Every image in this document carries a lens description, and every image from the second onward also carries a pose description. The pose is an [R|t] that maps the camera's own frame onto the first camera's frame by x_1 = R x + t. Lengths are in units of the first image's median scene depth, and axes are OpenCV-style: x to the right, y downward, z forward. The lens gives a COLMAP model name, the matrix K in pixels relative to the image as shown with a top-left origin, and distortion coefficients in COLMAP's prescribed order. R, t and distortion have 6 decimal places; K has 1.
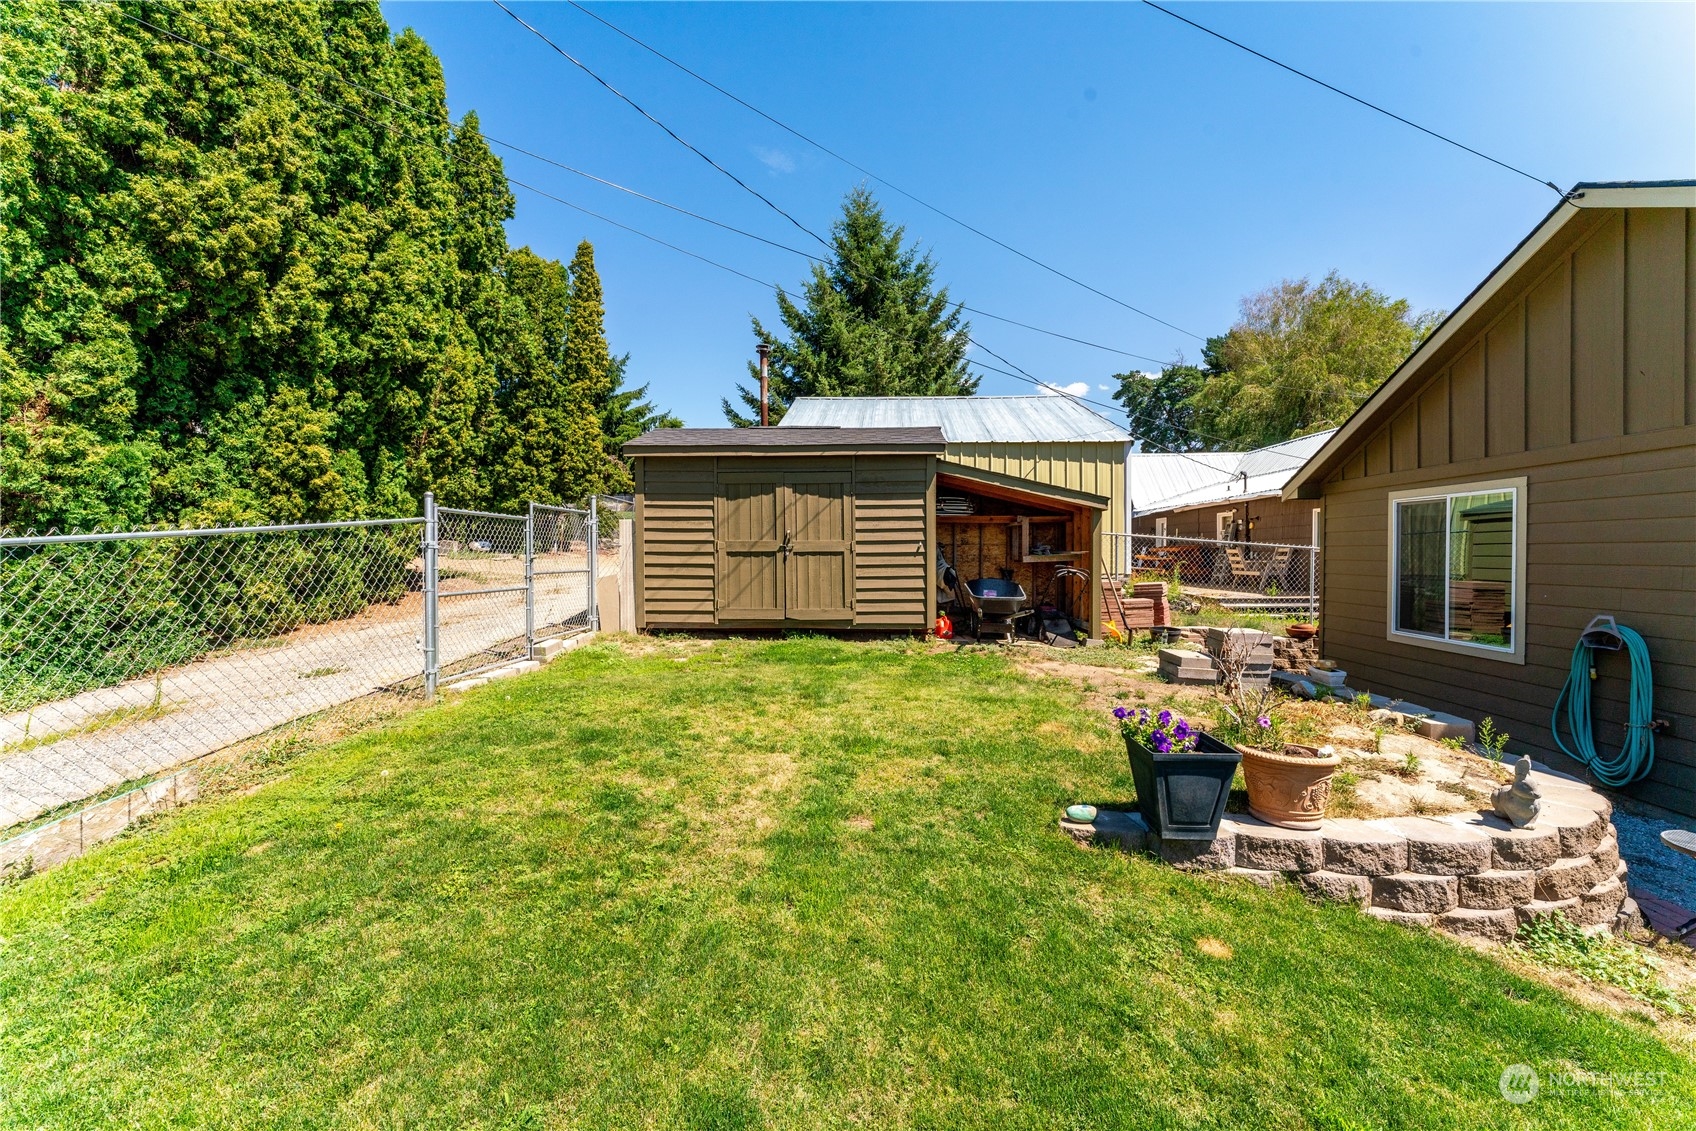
lens RADIAL K [[700.1, 0, 860.9], [0, 700.1, 564.6], [0, 0, 1]] dist [-0.003480, -0.000127]
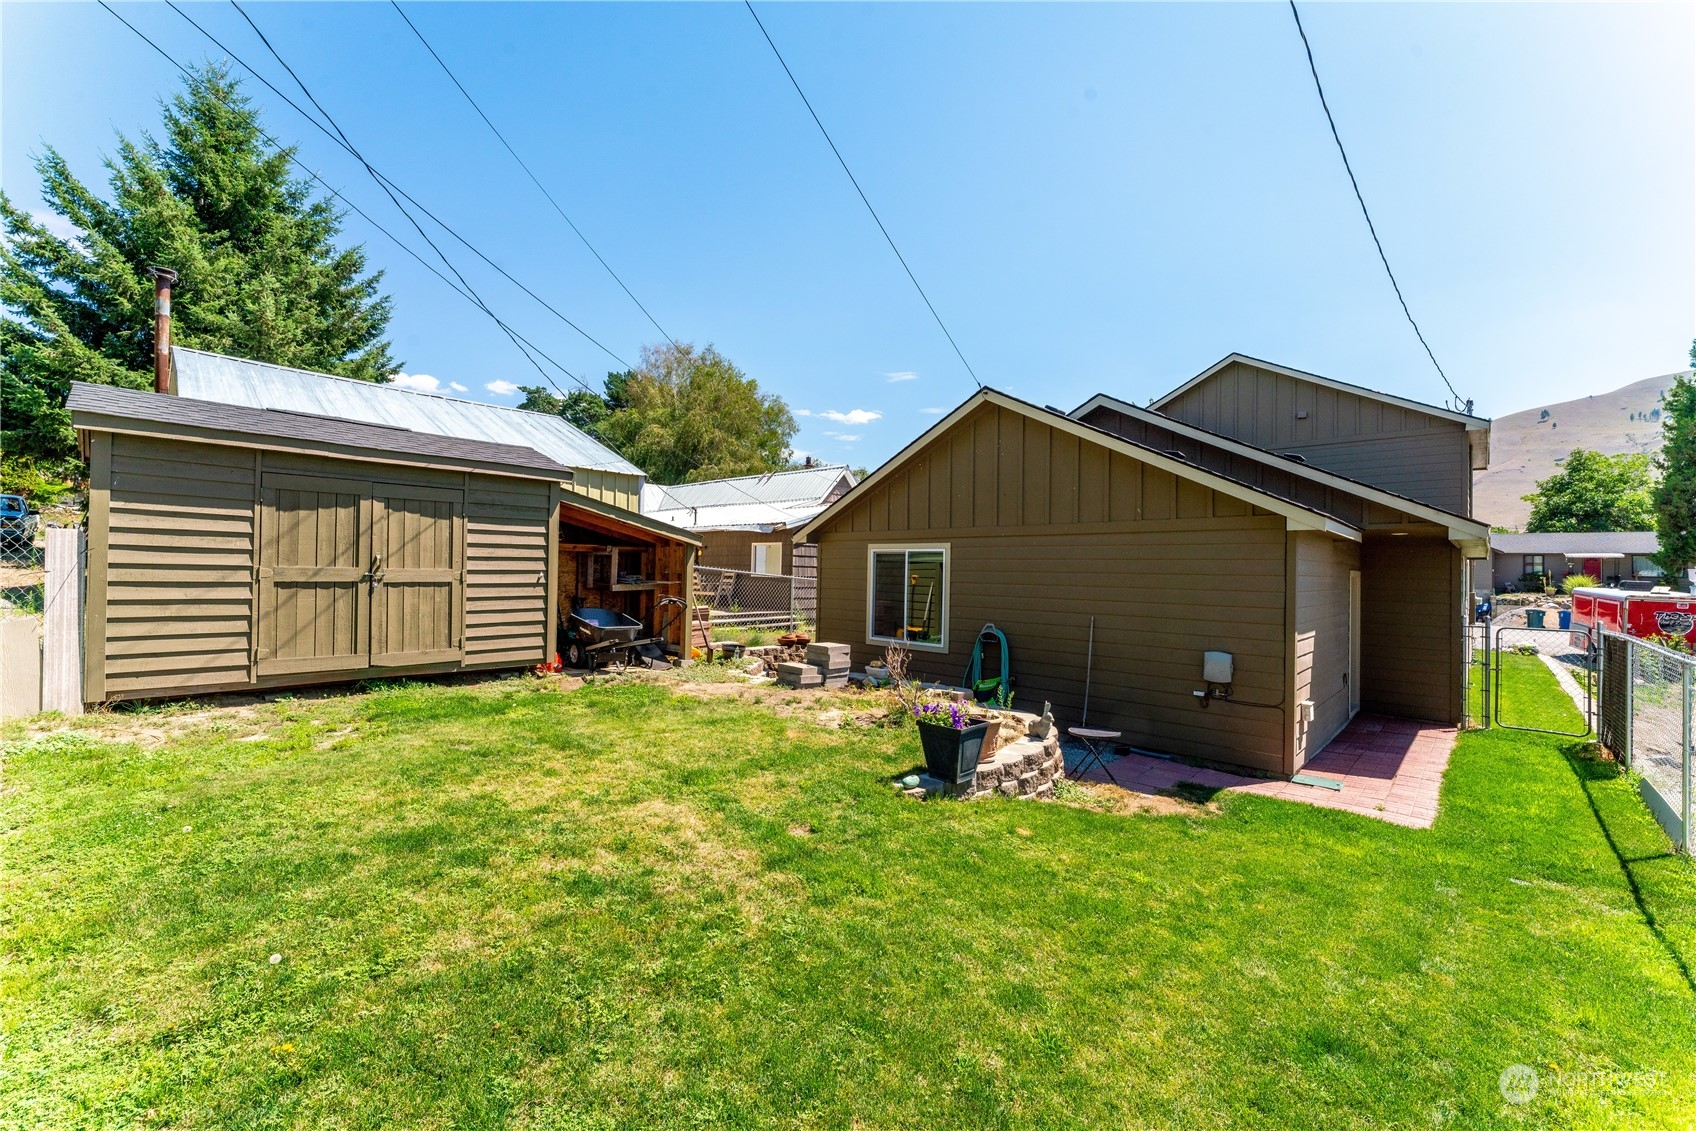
lens RADIAL K [[700.1, 0, 860.9], [0, 700.1, 564.6], [0, 0, 1]] dist [-0.003480, -0.000127]
pose [[0.627380, 0.021020, 0.778429, -0.376381], [-0.008392, 0.999760, -0.020233, -0.026829], [-0.778668, 0.006162, 0.627406, 0.072027]]
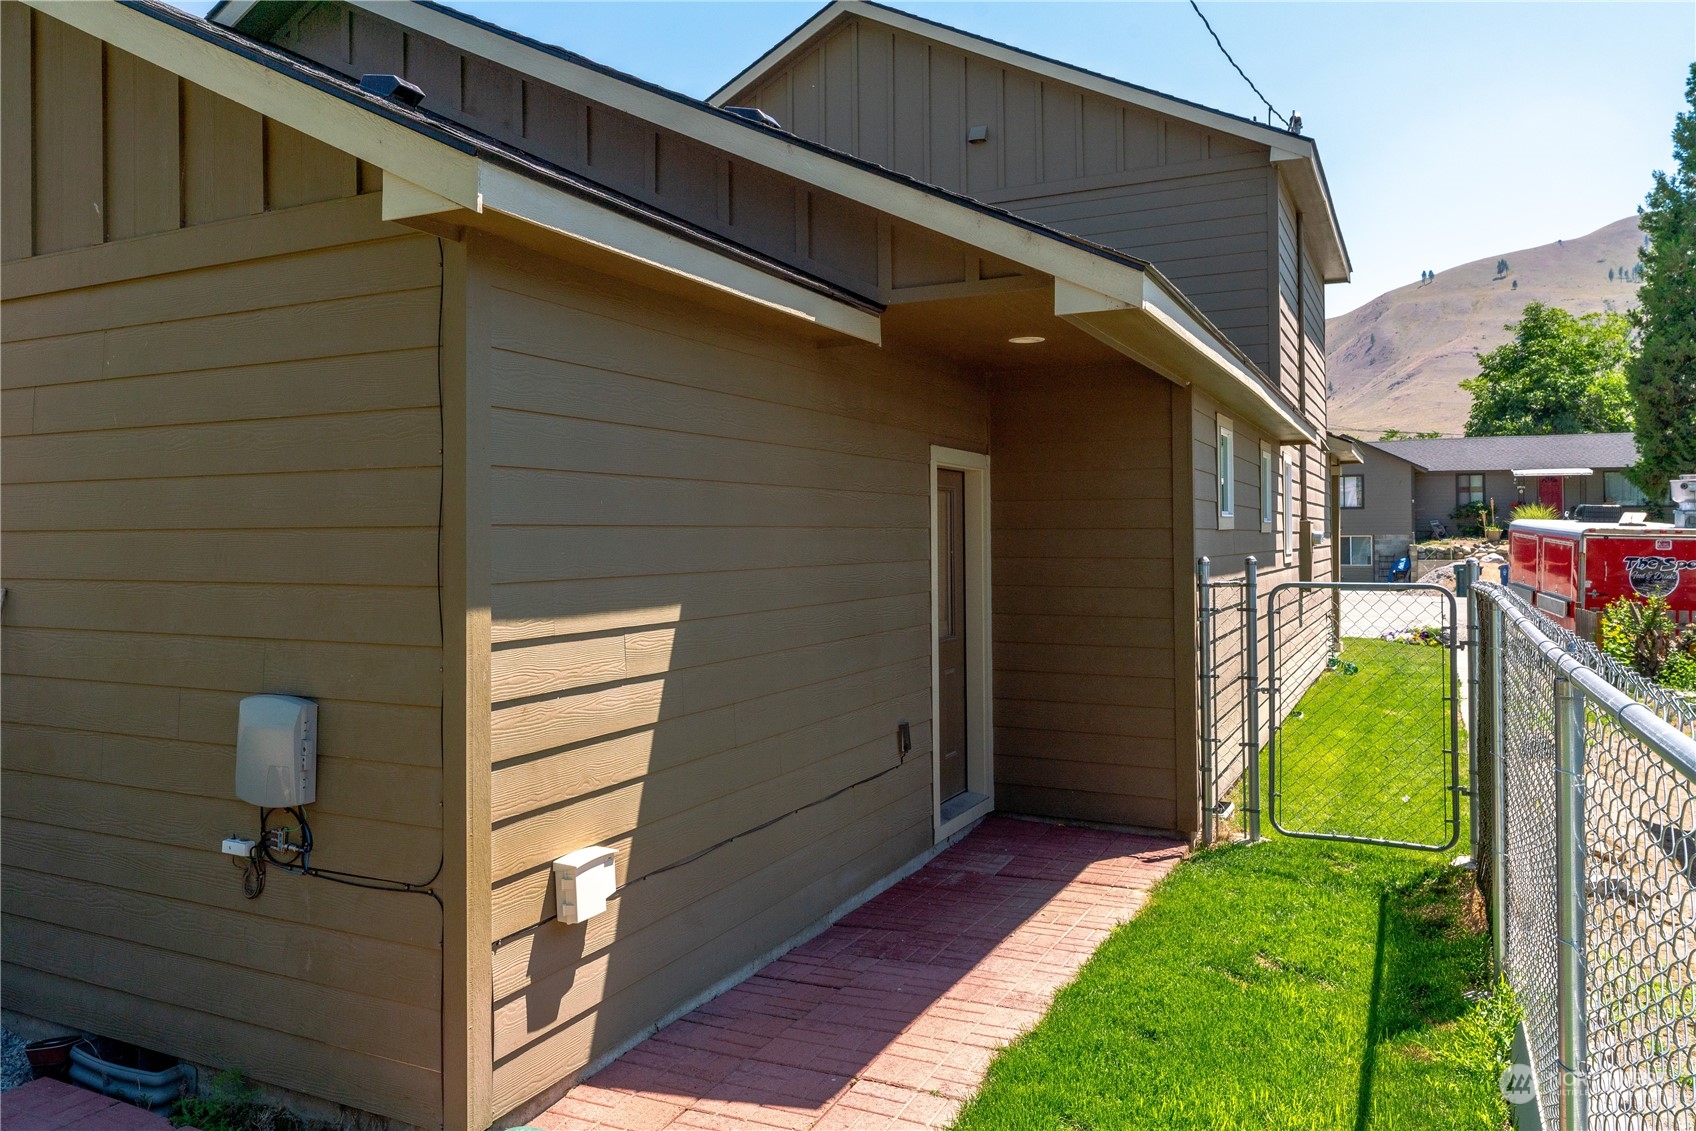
lens RADIAL K [[1201.7, 0, 847.2], [0, 1201.7, 537.2], [0, 0, 1]] dist [-0.008853, -0.003737]
pose [[0.407852, 0.004650, 0.913036, 0.204799], [0.017584, 0.999762, -0.012947, 0.009570], [-0.912879, 0.021336, 0.407673, -0.057664]]
